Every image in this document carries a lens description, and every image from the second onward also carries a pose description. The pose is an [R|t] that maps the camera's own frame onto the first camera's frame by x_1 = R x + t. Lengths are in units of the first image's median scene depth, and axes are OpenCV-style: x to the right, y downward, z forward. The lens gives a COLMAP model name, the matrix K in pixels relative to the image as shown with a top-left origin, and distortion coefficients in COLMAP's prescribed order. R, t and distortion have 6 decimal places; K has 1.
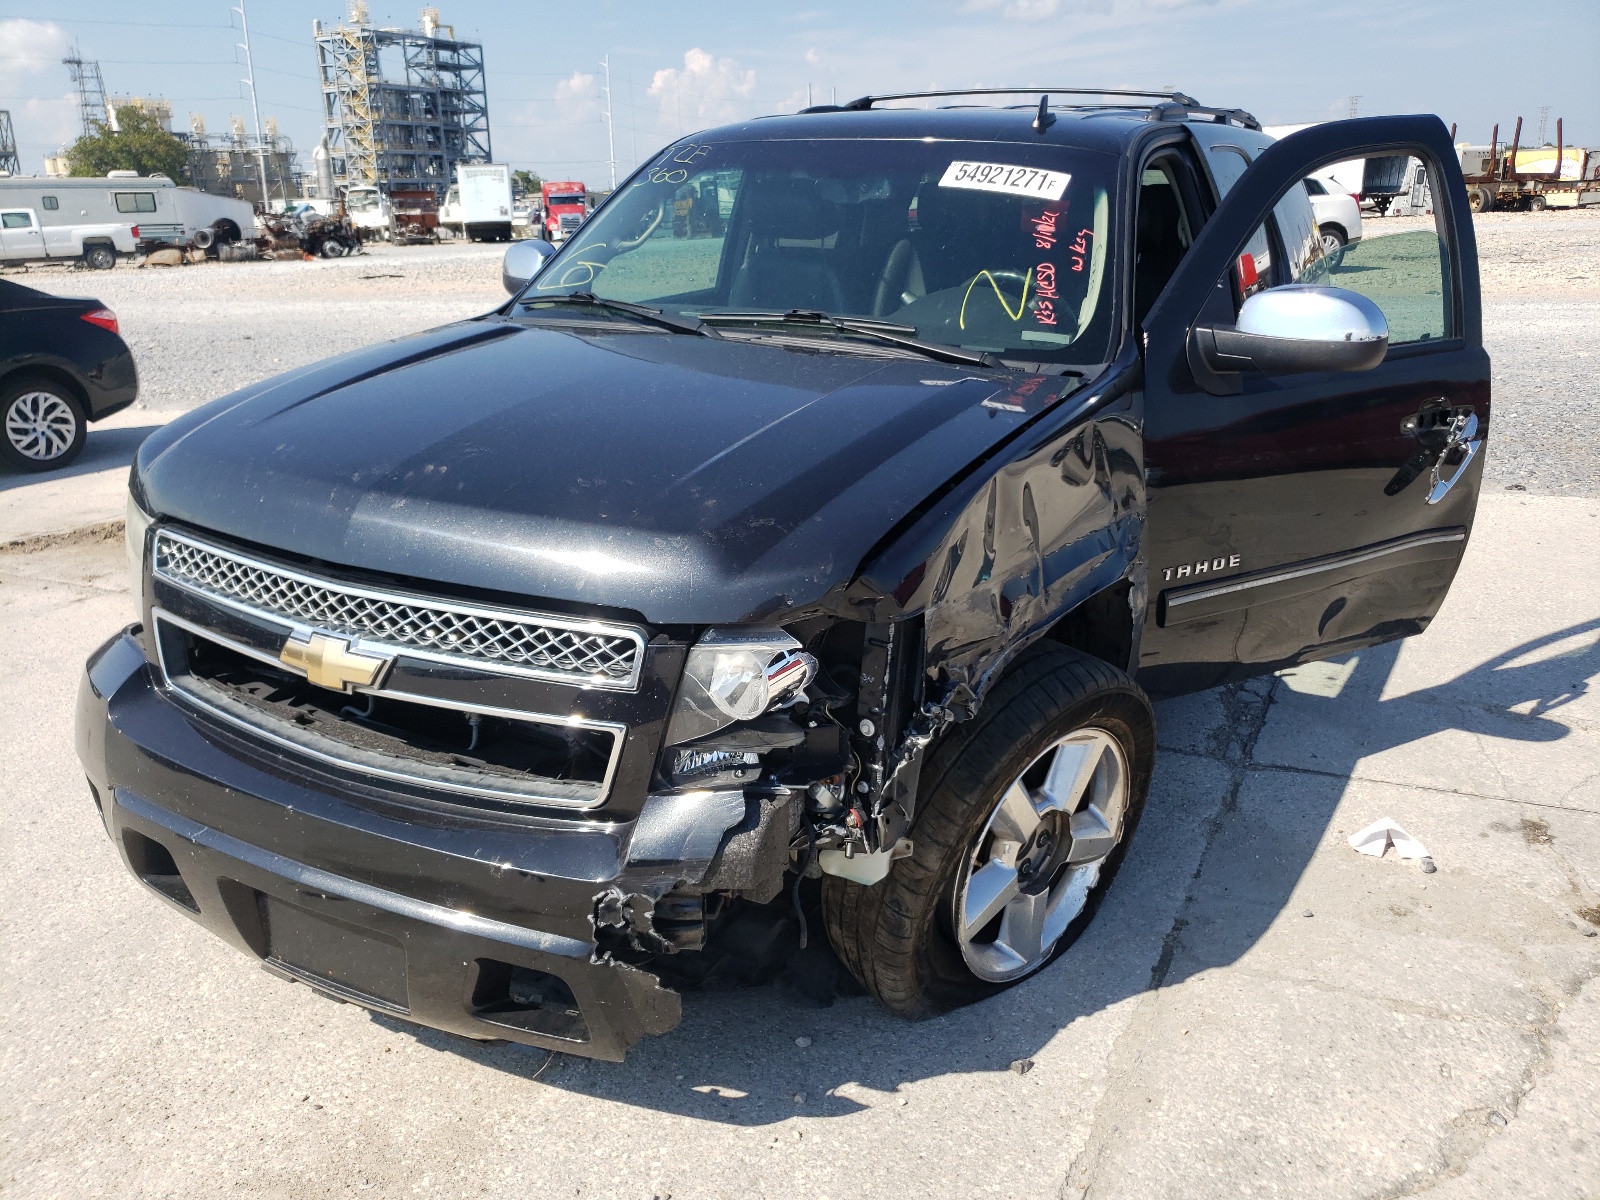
lens RADIAL K [[1228.8, 0, 787.9], [0, 1228.8, 601.5], [0, 0, 1]] dist [0.039875, -0.027511]
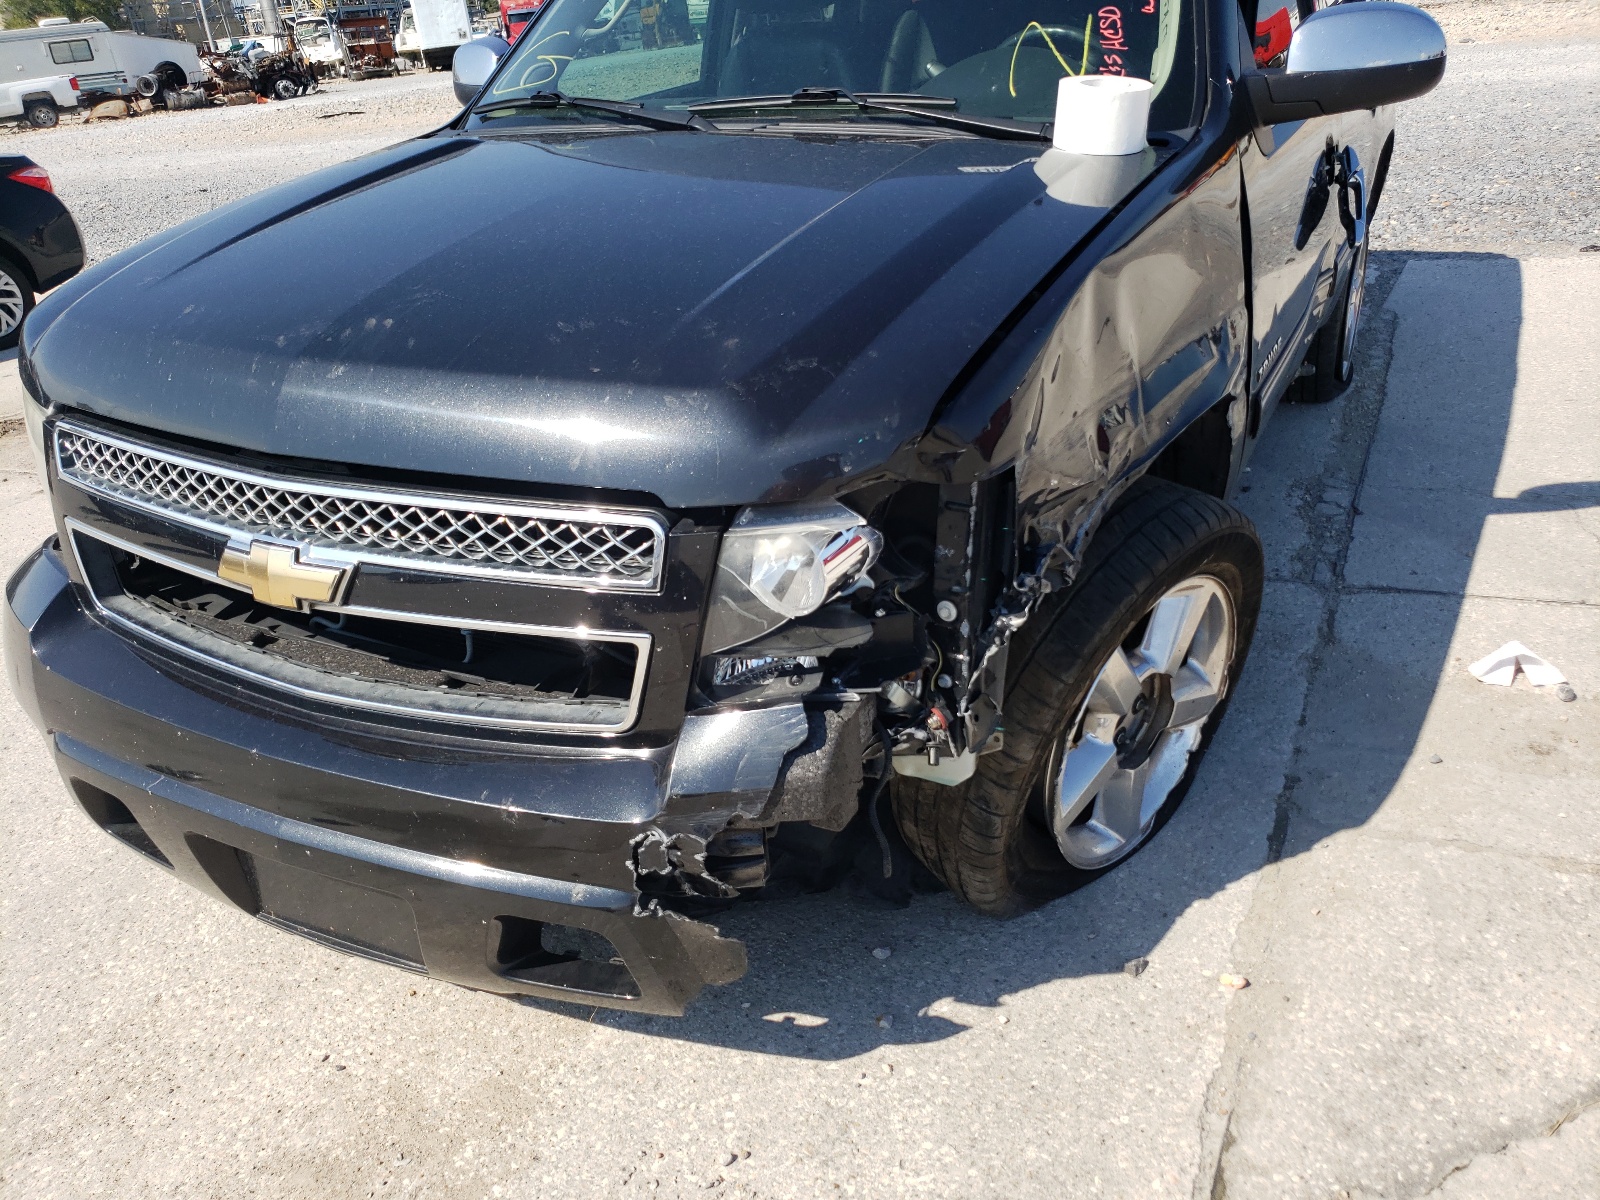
lens RADIAL K [[1228.8, 0, 805.0], [0, 1228.8, 593.7], [0, 0, 1]] dist [0.039875, -0.027511]
pose [[0.997163, -0.075267, 0.000067, -0.024273], [0.074573, 0.988076, 0.134706, -0.020701], [-0.010205, -0.134318, 0.990886, 0.173354]]
